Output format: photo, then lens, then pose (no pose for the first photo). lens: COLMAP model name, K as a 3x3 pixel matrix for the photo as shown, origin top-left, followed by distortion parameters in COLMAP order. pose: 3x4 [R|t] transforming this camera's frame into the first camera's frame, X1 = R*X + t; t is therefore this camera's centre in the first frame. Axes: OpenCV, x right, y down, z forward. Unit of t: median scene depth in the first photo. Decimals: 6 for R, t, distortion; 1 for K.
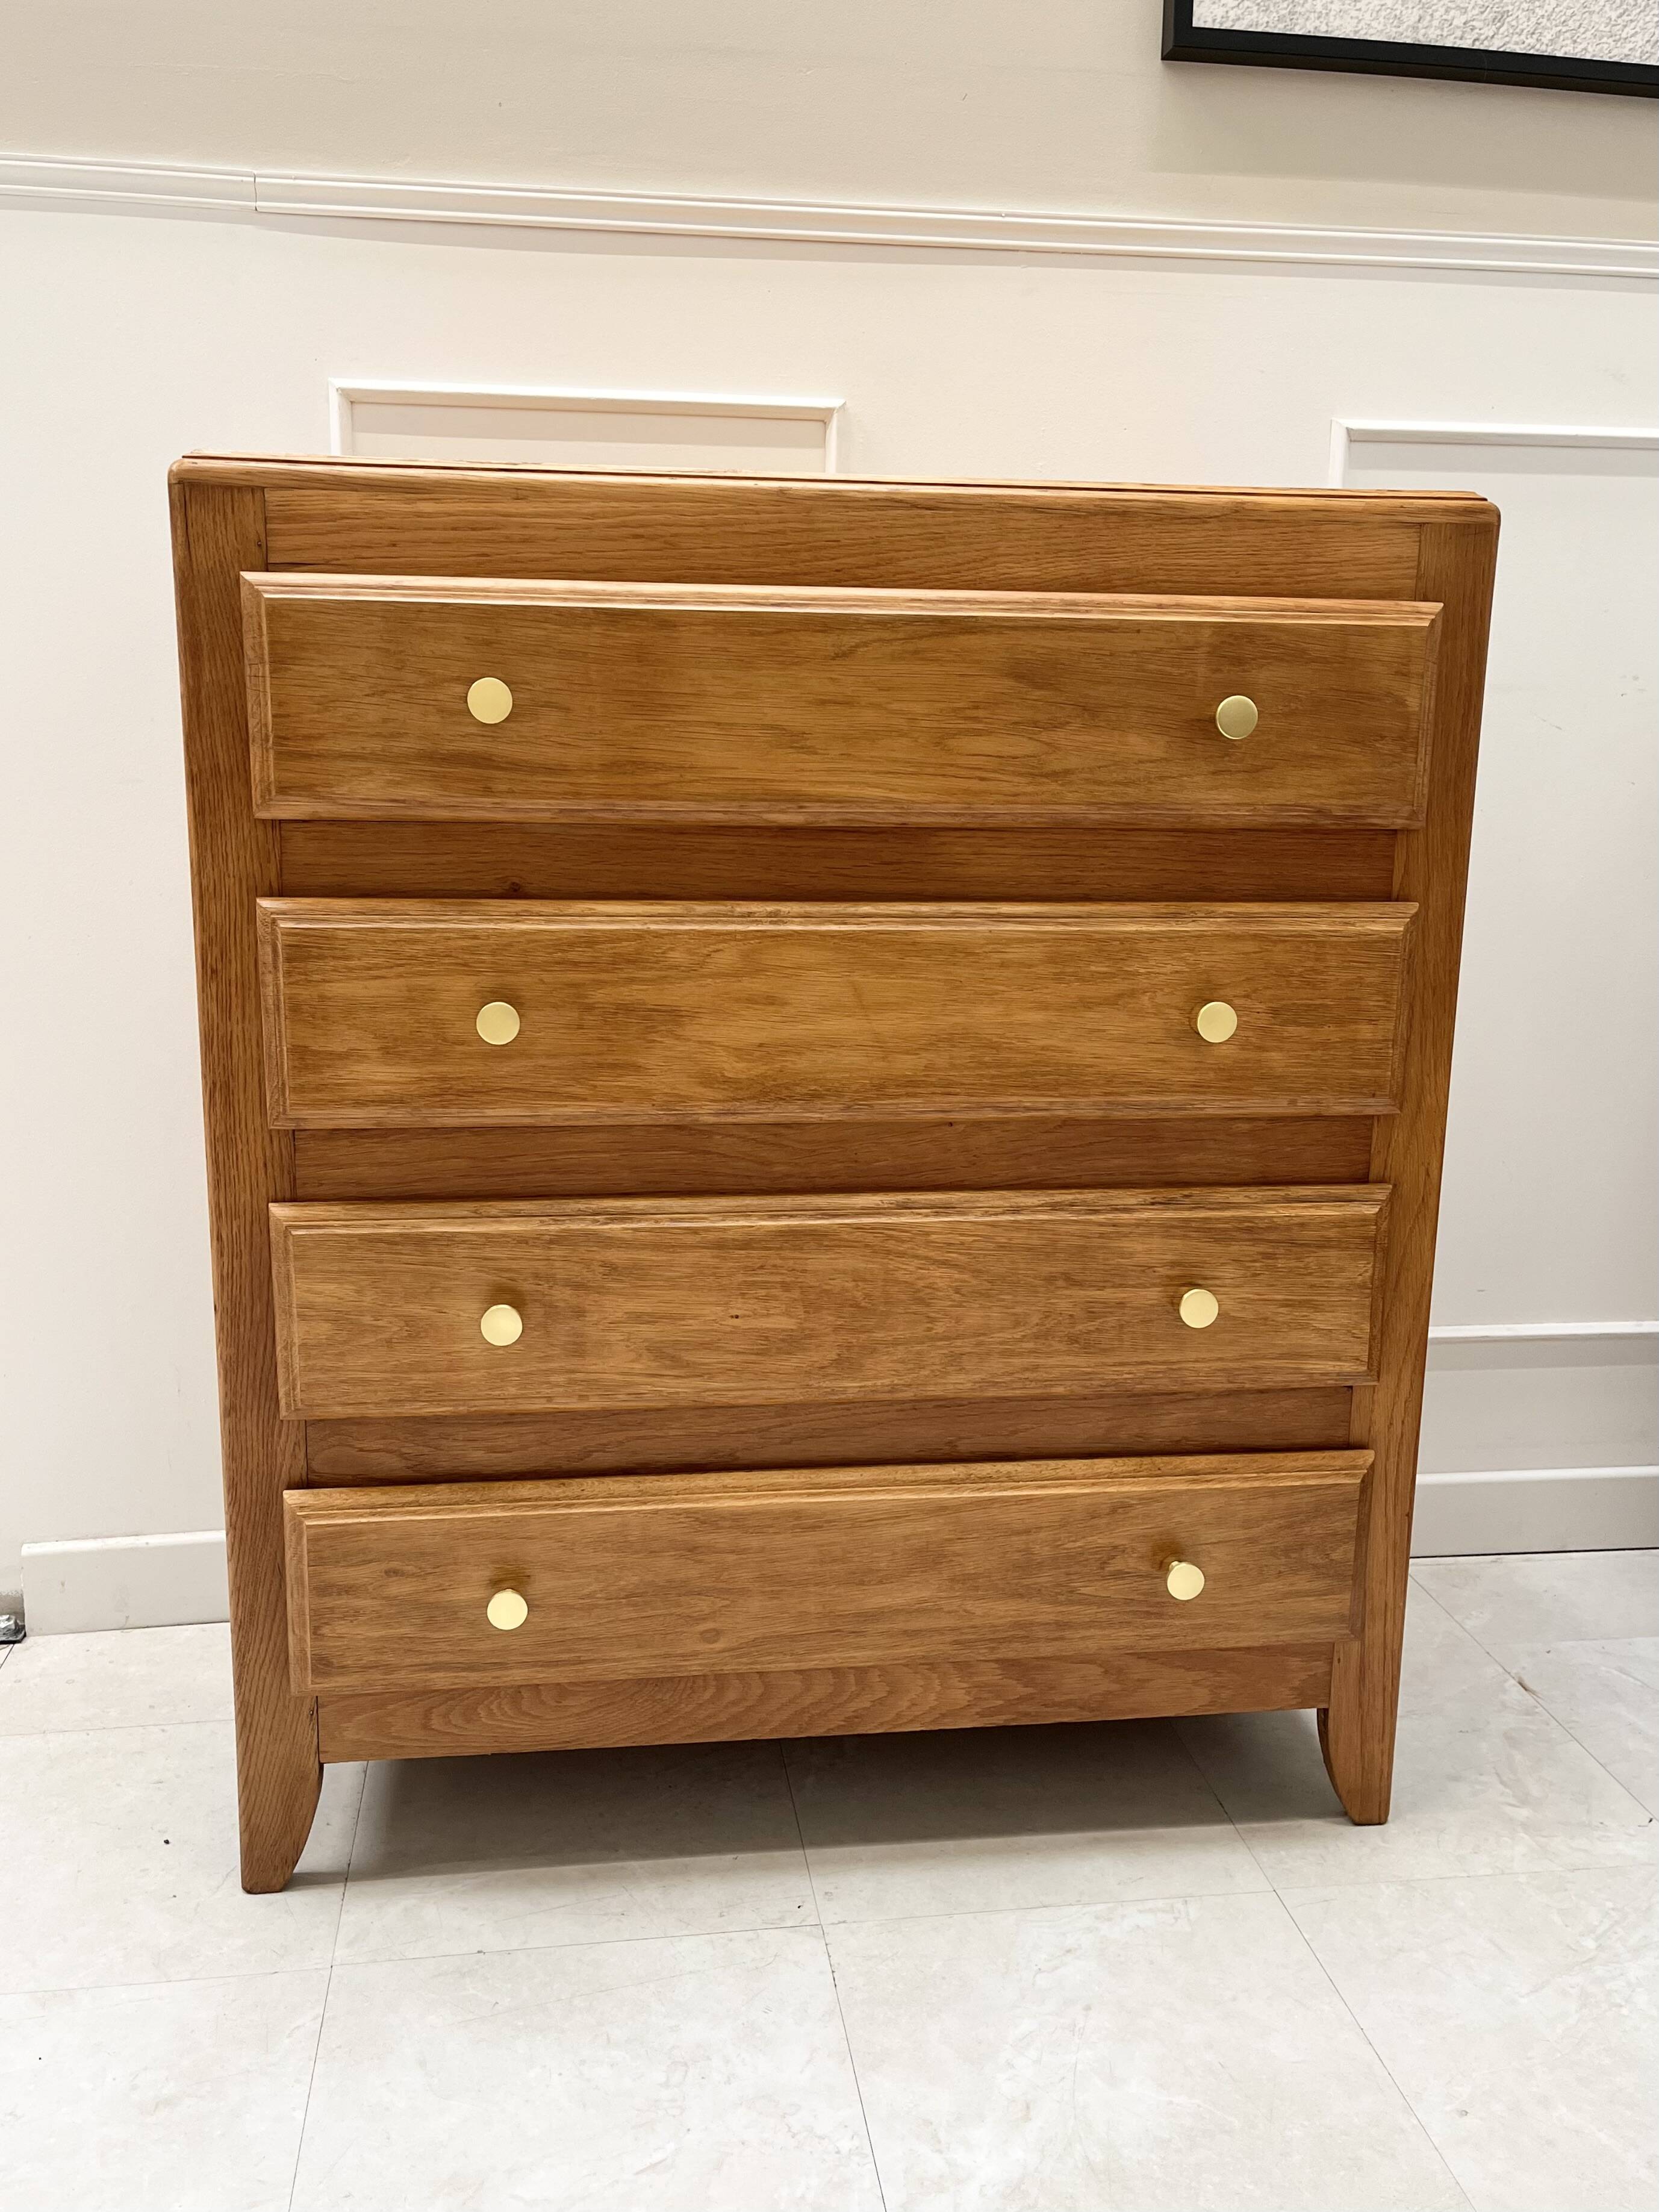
lens RADIAL K [[1791.3, 0, 812.1], [0, 1791.3, 1121.4], [0, 0, 1]] dist [0.031497, -0.053412]
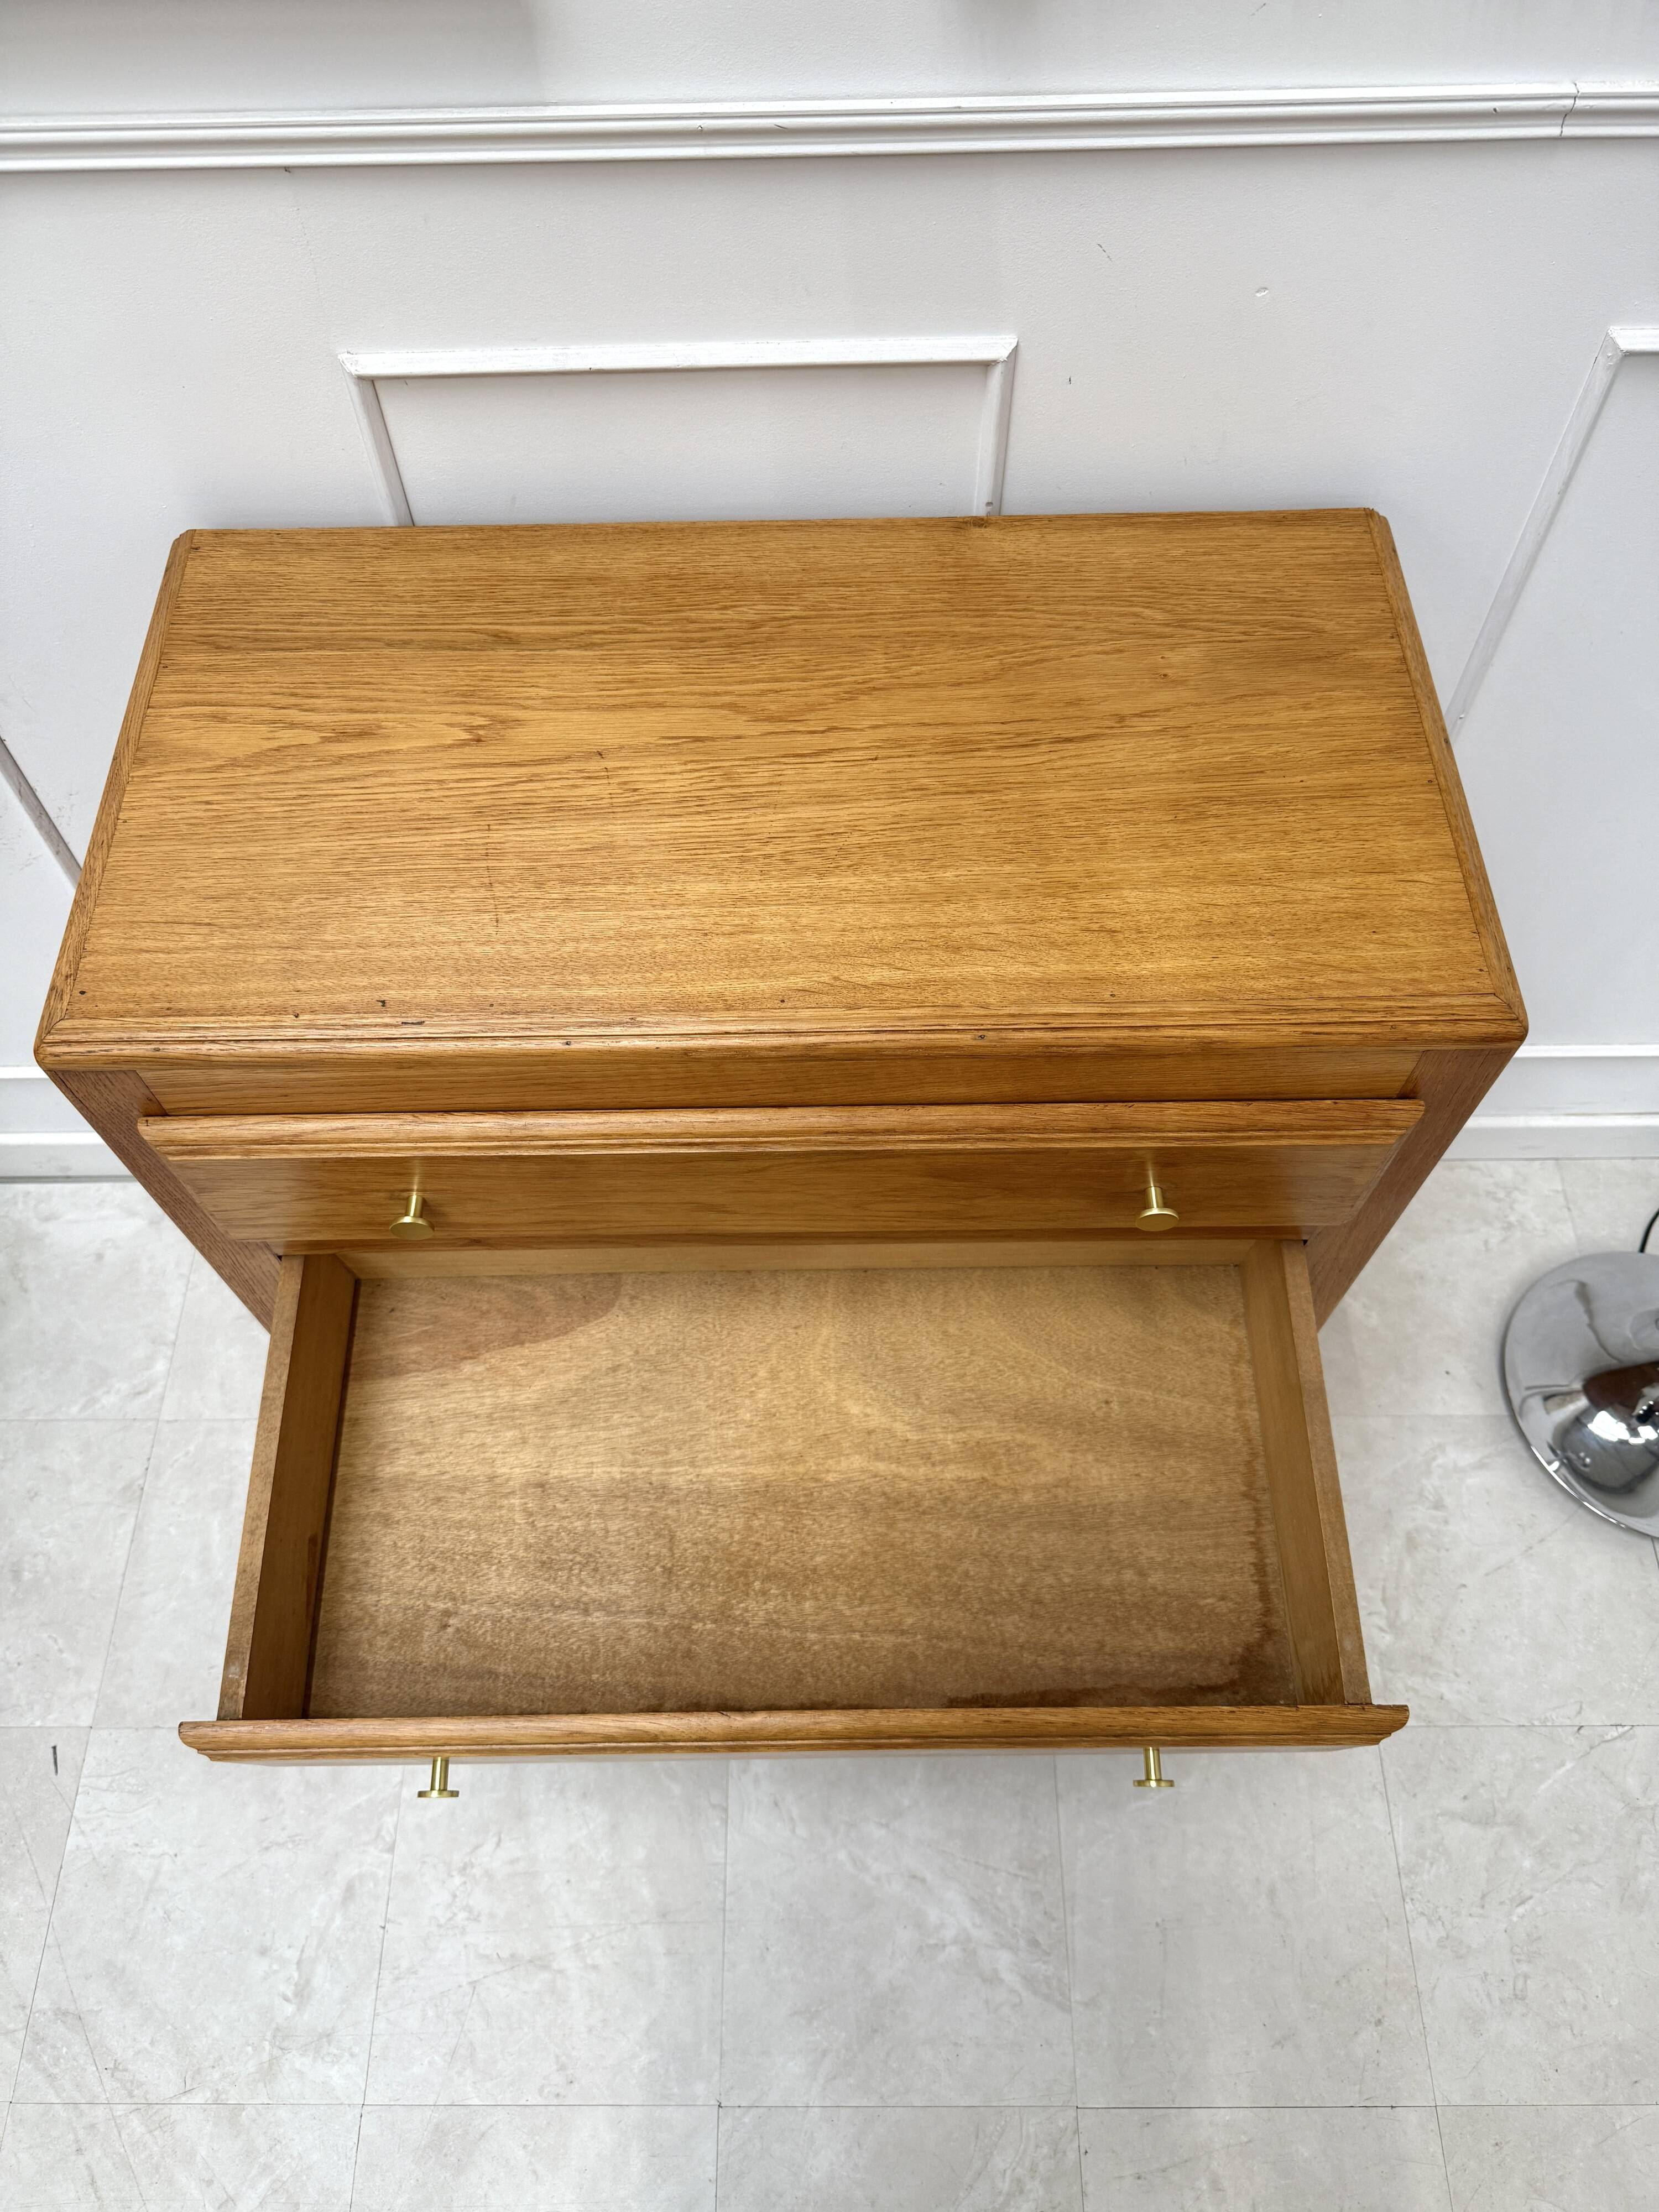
lens RADIAL K [[1577.3, 0, 829.9], [0, 1577.3, 1142.8], [0, 0, 1]] dist [0.033871, -0.039211]
pose [[0.992339, 0.094841, -0.079175, 0.117492], [-0.002053, 0.653426, 0.756988, -0.871188], [0.123528, -0.751026, 0.648615, 0.429654]]
